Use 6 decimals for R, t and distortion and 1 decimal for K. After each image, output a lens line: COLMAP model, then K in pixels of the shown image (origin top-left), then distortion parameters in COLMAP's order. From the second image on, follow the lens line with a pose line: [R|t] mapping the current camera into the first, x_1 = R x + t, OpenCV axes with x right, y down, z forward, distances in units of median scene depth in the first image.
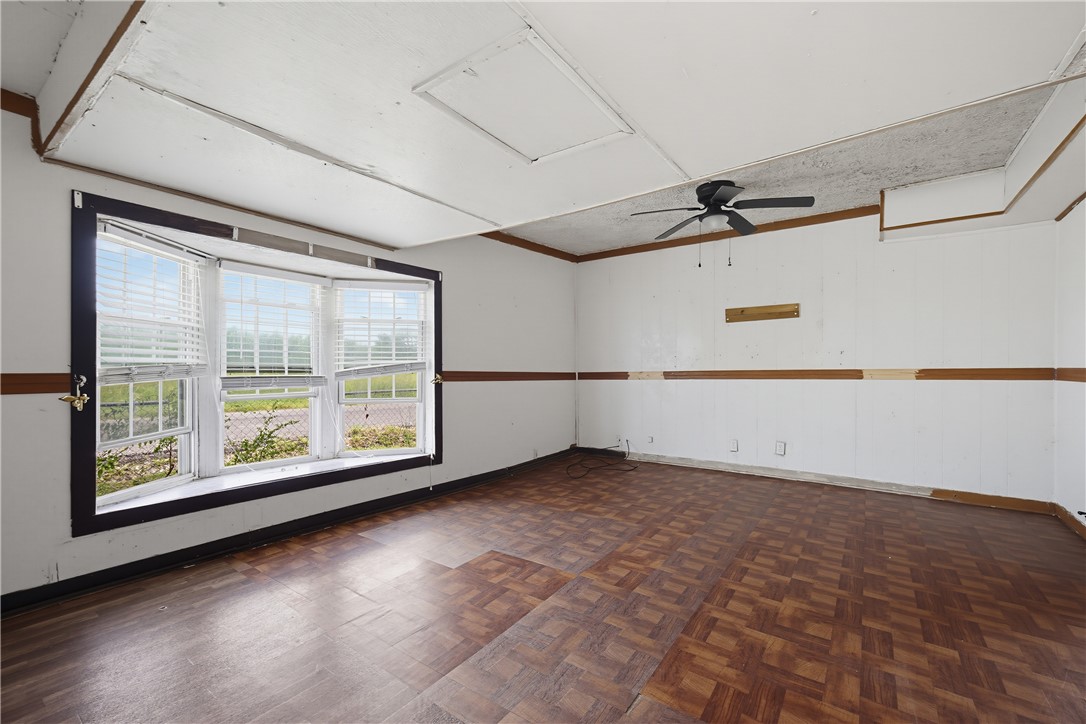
lens RADIAL K [[461.9, 0, 545.1], [0, 461.9, 369.3], [0, 0, 1]] dist [0.009932, -0.000165]
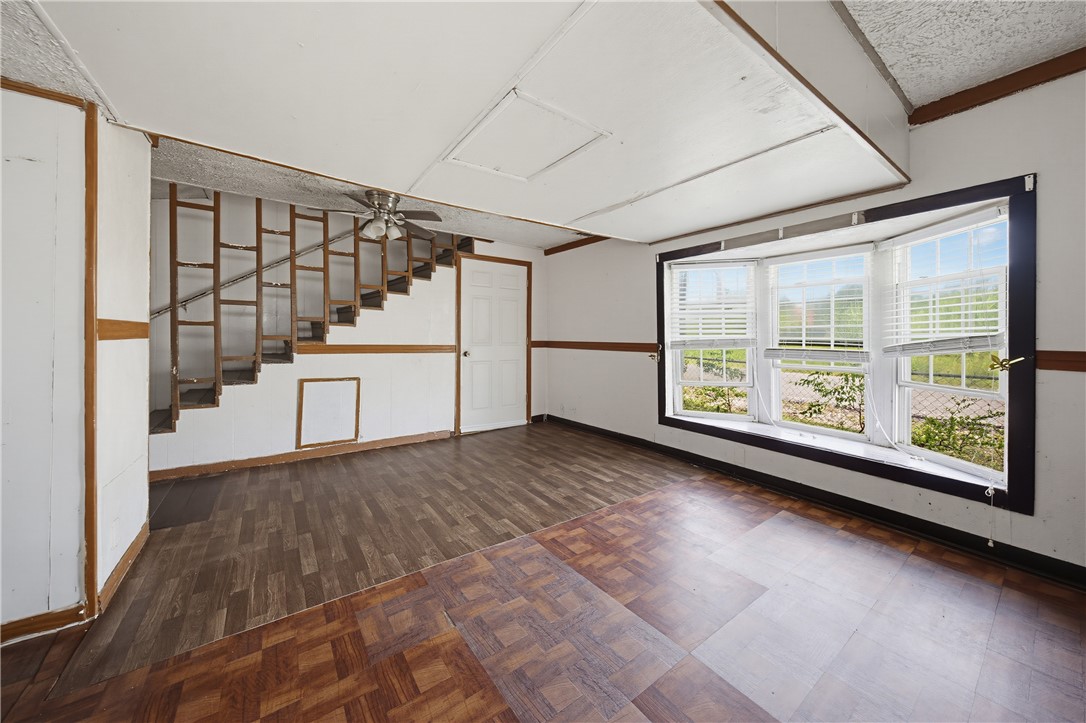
lens RADIAL K [[369.9, 0, 537.5], [0, 369.9, 336.3], [0, 0, 1]] dist [0.002252, 0.000102]
pose [[-0.320532, -0.008240, -0.947202, 0.514990], [-0.007628, 0.999952, -0.006118, -0.006748], [0.947207, 0.005264, -0.320580, 0.755509]]
